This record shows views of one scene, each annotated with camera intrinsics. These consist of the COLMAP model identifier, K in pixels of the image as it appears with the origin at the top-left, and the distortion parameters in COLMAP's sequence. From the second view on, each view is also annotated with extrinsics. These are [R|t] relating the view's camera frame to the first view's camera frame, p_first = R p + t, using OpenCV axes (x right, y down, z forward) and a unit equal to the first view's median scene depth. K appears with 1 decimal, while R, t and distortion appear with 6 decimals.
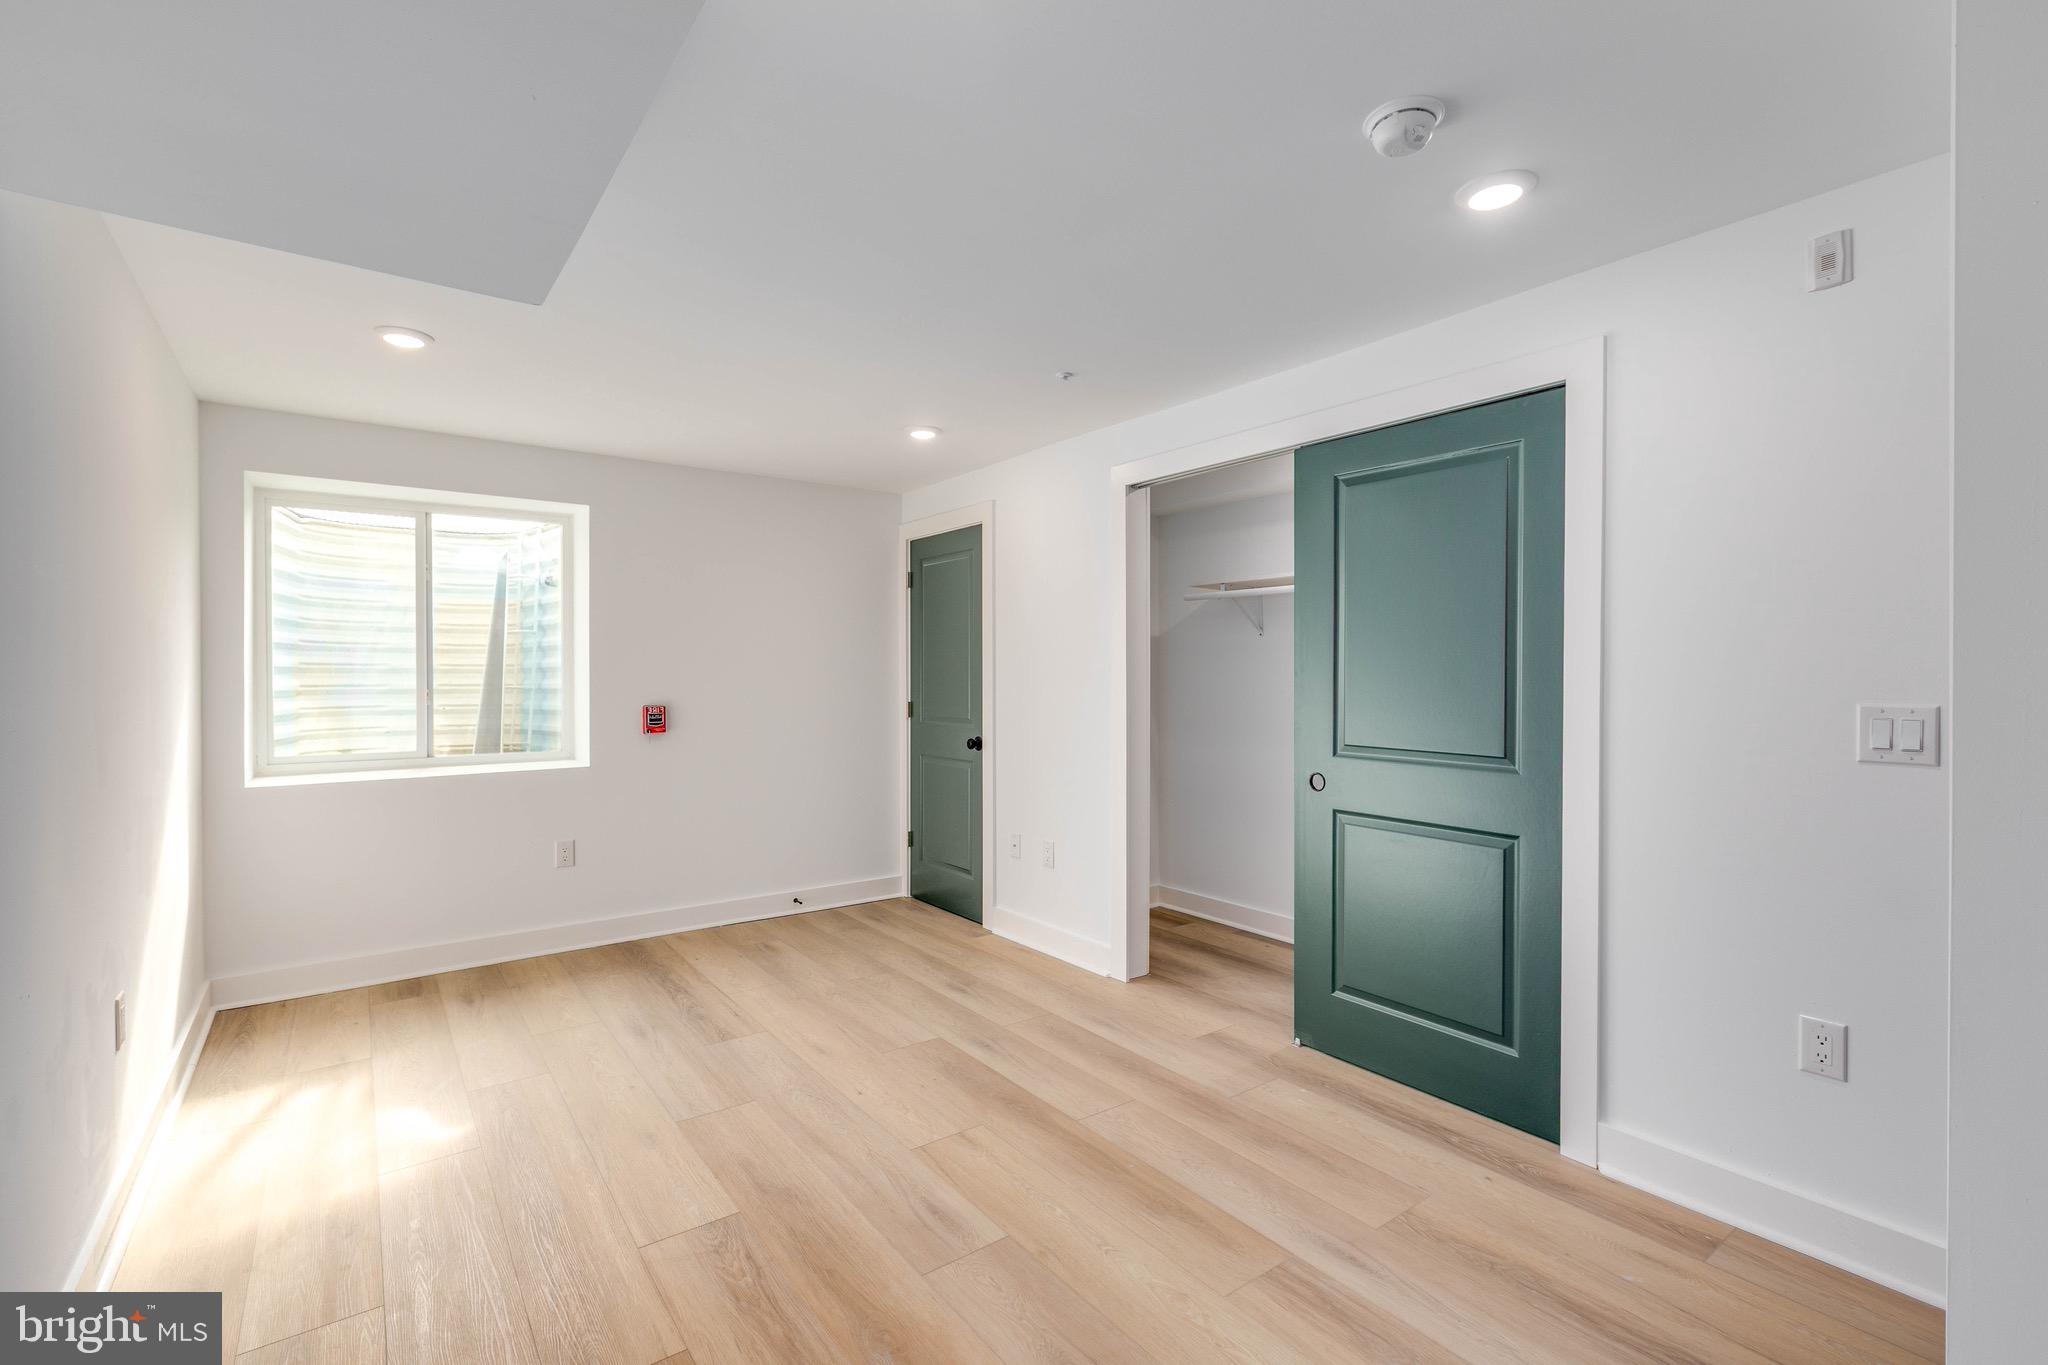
lens RADIAL K [[911.2, 0, 1021.5], [0, 911.2, 671.7], [0, 0, 1]] dist [0.000223, 0.000731]
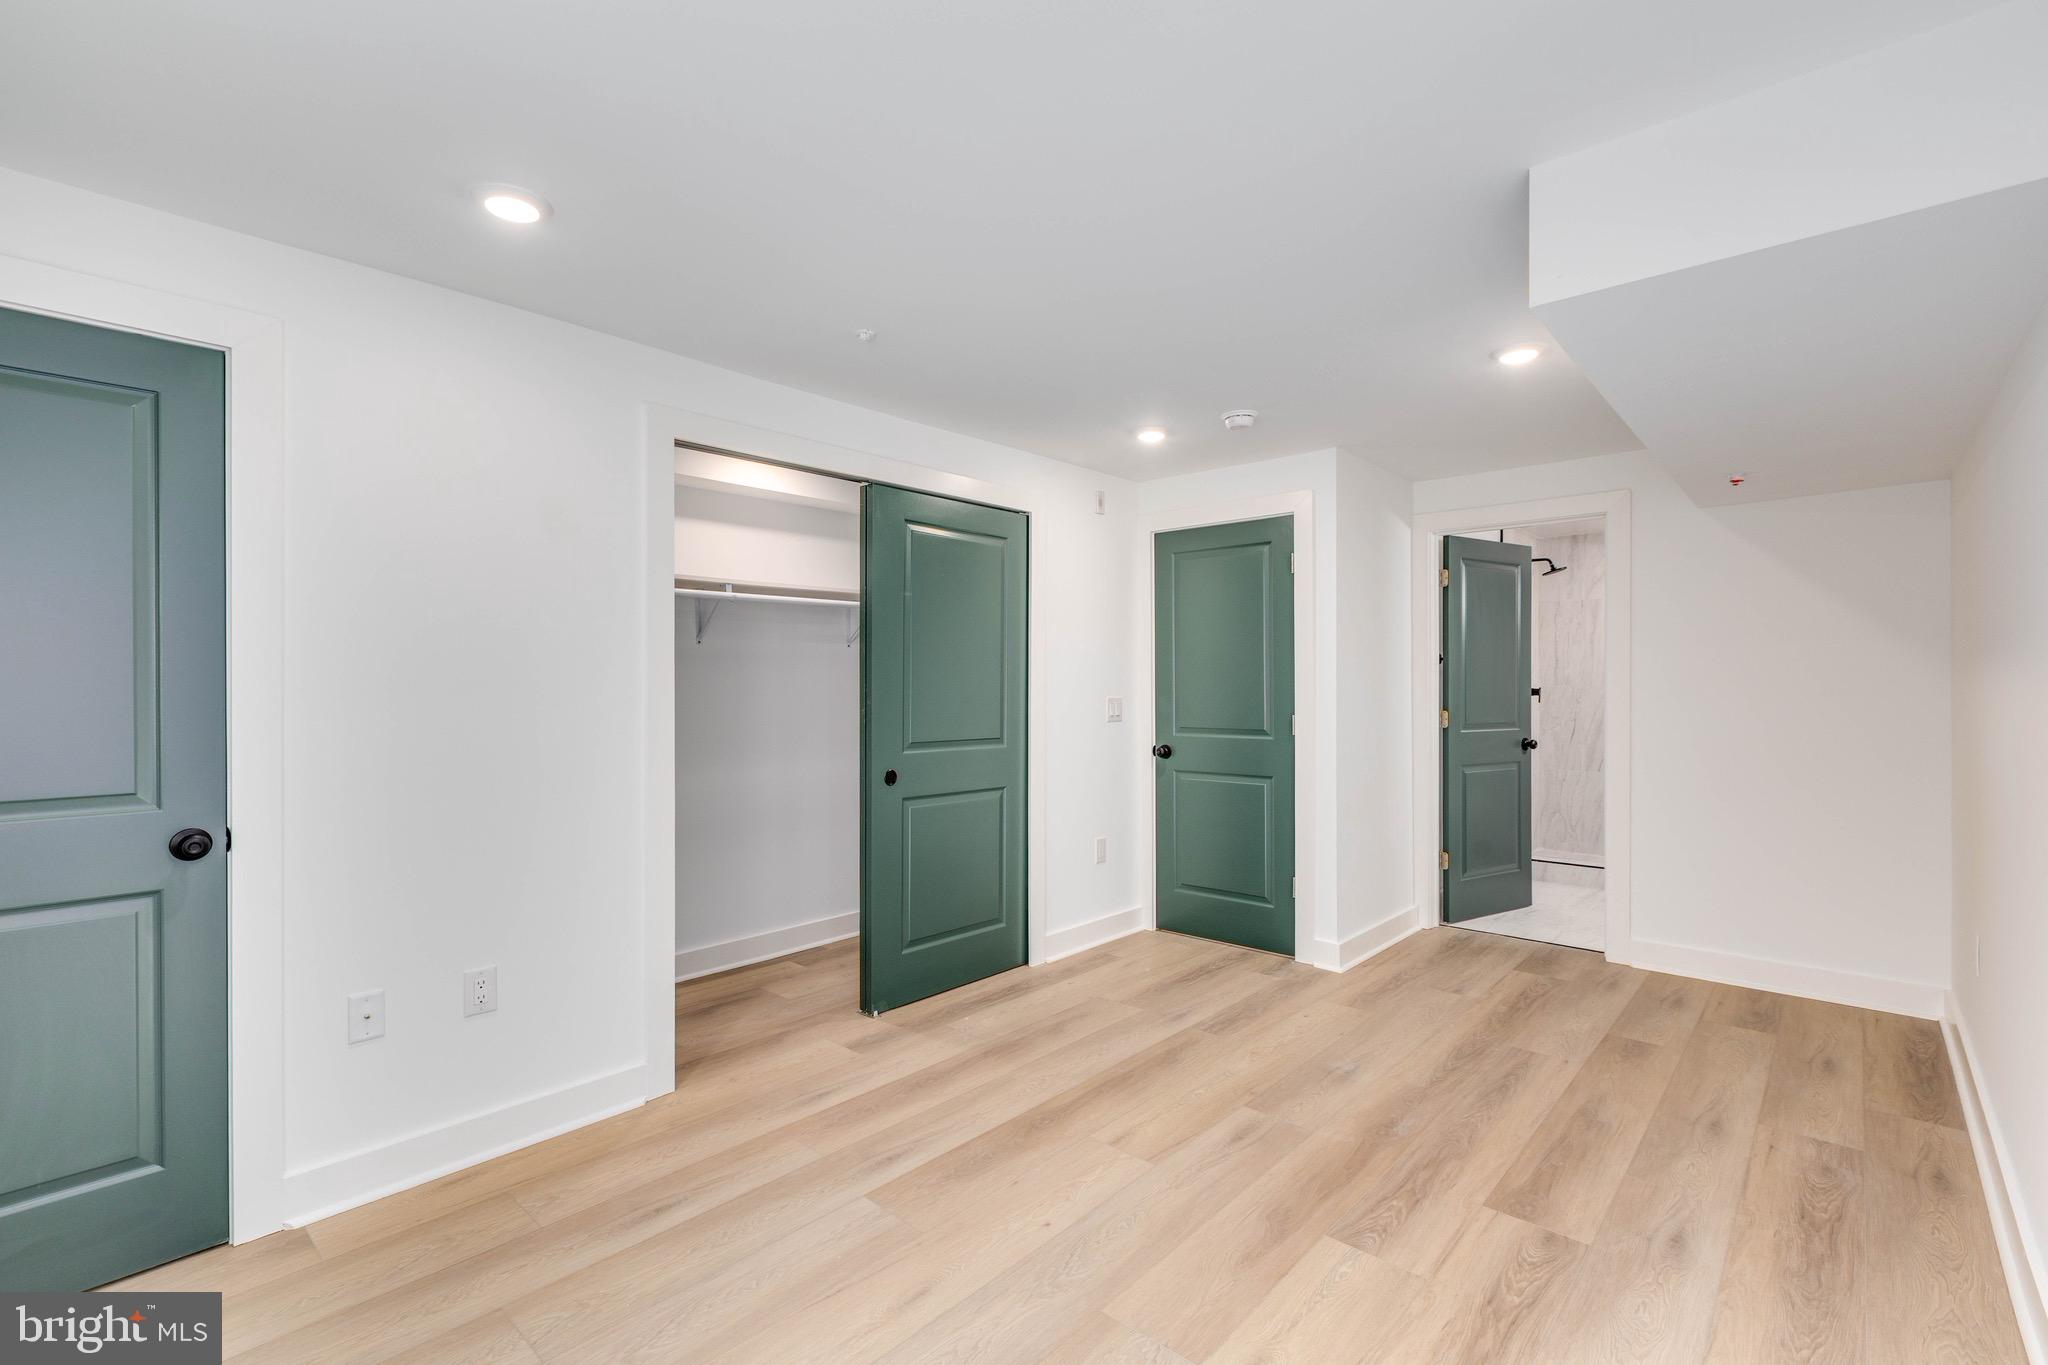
lens RADIAL K [[911.2, 0, 1025.0], [0, 911.2, 686.4], [0, 0, 1]] dist [0.000223, 0.000731]
pose [[-0.194032, 0.000167, 0.980995, -0.995764], [0.002265, 0.999997, 0.000278, 0.004915], [-0.980993, 0.002276, -0.194032, 1.244712]]
